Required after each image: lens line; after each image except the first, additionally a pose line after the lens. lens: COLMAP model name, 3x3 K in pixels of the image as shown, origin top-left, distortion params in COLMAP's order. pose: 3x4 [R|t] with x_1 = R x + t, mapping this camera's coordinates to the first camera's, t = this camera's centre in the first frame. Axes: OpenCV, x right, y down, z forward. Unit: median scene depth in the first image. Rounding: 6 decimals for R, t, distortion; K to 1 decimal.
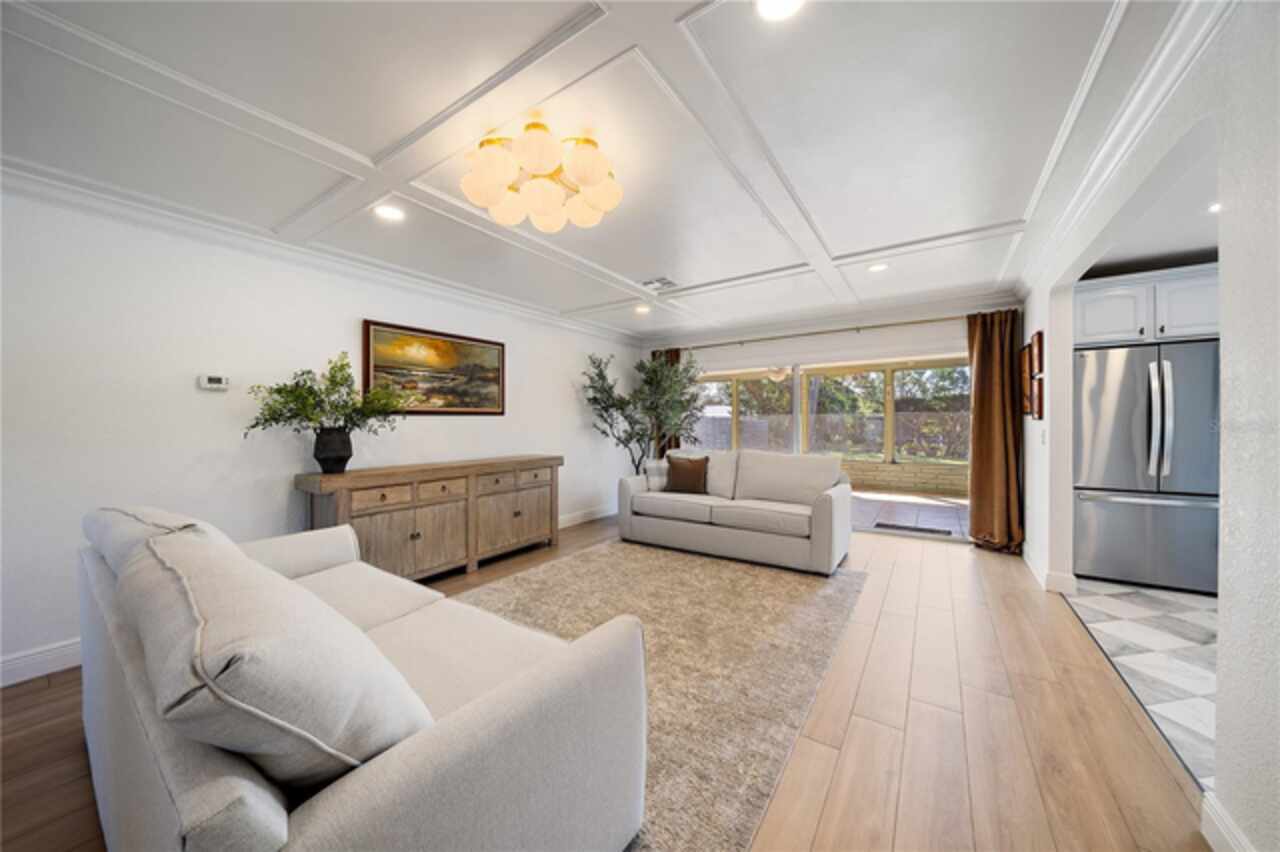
lens RADIAL K [[436.0, 0, 634.9], [0, 436.0, 424.2], [0, 0, 1]] dist [-0.000775, -0.000031]
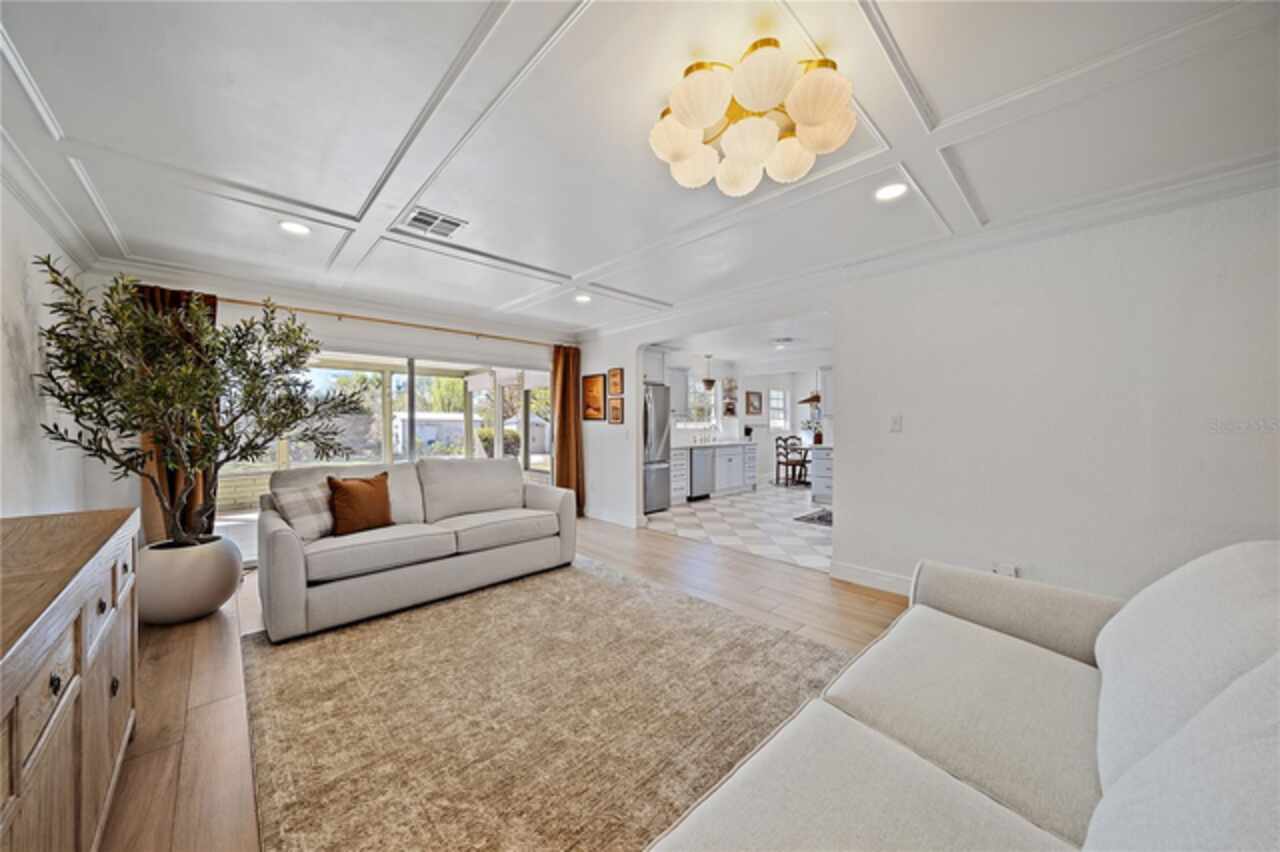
lens RADIAL K [[436.0, 0, 634.9], [0, 436.0, 424.2], [0, 0, 1]] dist [-0.000775, -0.000031]
pose [[0.208145, 0.002720, 0.978094, -0.531291], [0.000894, 0.999995, -0.002972, -0.003356], [-0.978098, 0.001493, 0.208142, 0.528279]]
